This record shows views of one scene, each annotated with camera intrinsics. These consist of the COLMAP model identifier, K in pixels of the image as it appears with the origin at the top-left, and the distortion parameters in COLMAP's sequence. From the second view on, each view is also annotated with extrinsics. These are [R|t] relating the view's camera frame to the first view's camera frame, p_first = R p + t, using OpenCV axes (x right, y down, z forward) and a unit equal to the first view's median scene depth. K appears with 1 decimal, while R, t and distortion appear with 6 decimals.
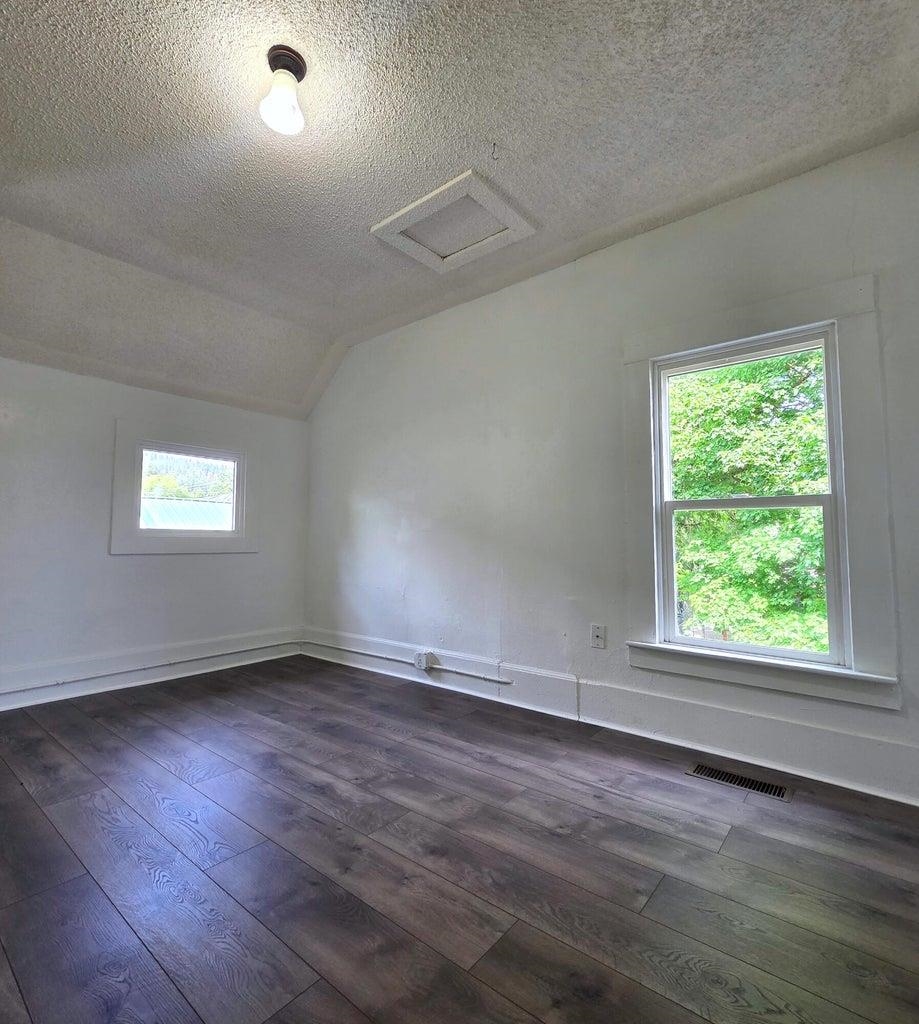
lens RADIAL K [[499.4, 0, 457.2], [0, 499.4, 508.6], [0, 0, 1]] dist [0.001329, -0.001342]
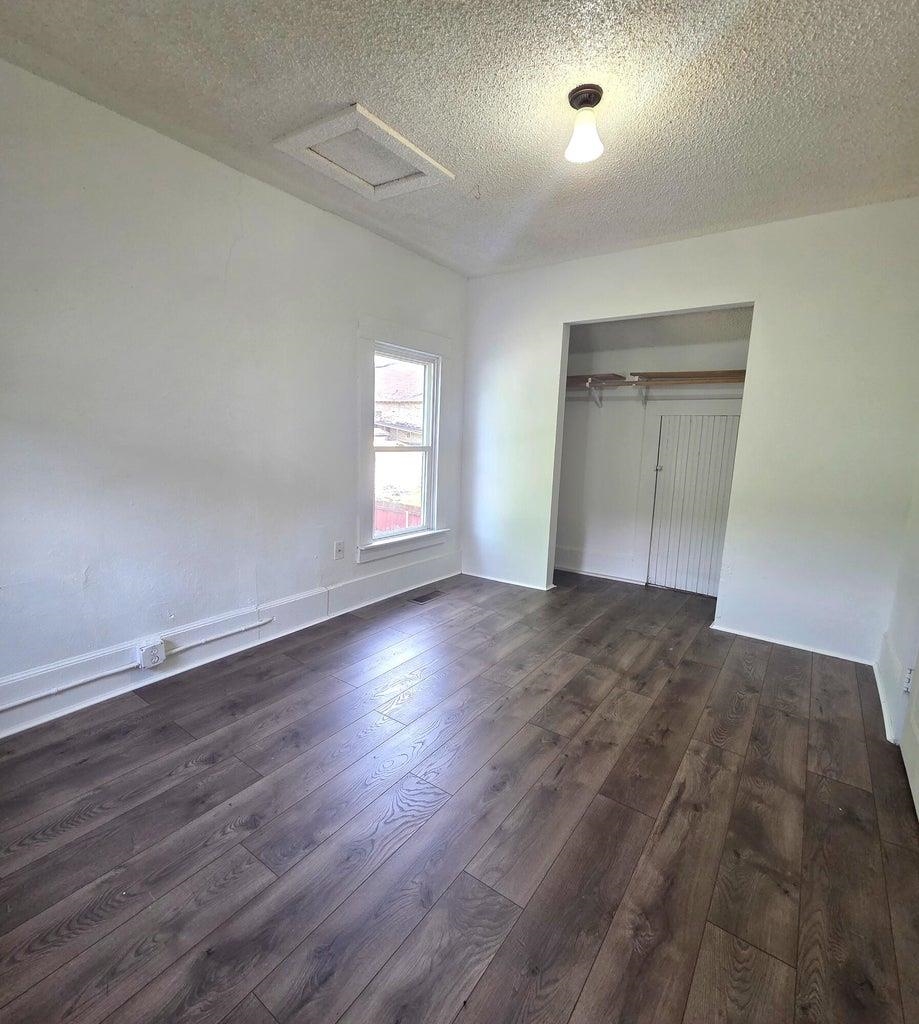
lens RADIAL K [[499.4, 0, 457.2], [0, 499.4, 508.6], [0, 0, 1]] dist [0.001329, -0.001342]
pose [[-0.060040, -0.162724, 0.984843, -1.024984], [-0.108237, 0.981867, 0.155634, -0.086537], [-0.992310, -0.097253, -0.076564, 0.838821]]
